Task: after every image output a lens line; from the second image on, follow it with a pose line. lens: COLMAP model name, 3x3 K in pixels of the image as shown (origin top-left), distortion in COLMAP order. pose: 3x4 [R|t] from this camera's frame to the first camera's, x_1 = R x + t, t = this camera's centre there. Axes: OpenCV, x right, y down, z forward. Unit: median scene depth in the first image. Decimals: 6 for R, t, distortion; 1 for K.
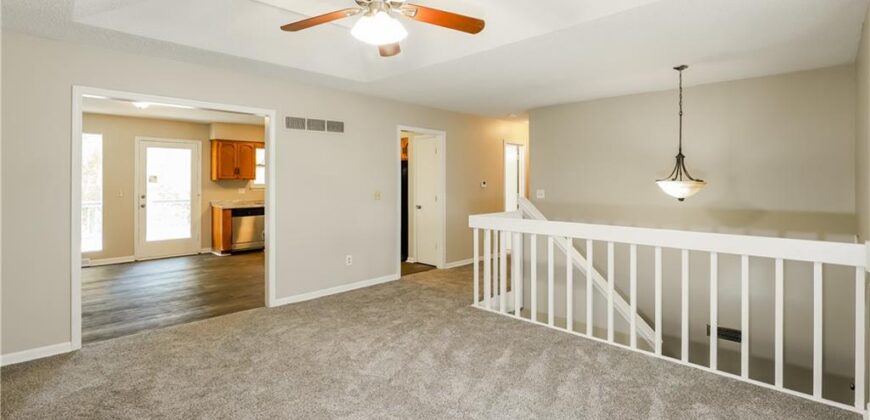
lens RADIAL K [[402.0, 0, 421.7], [0, 402.0, 178.8], [0, 0, 1]] dist [-0.003554, -0.000666]
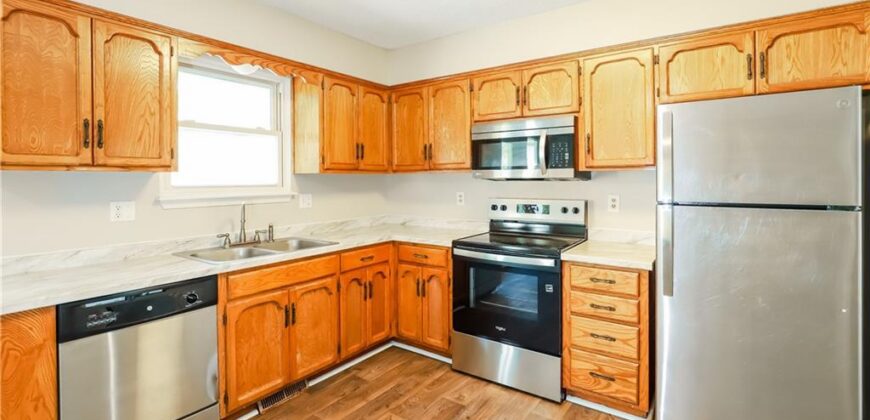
lens RADIAL K [[402.0, 0, 441.8], [0, 402.0, 181.2], [0, 0, 1]] dist [-0.003554, -0.000666]
pose [[0.980764, -0.002112, 0.195187, -0.309362], [-0.000509, 0.999910, 0.013376, 0.005892], [-0.195197, -0.013218, 0.980675, 0.742664]]
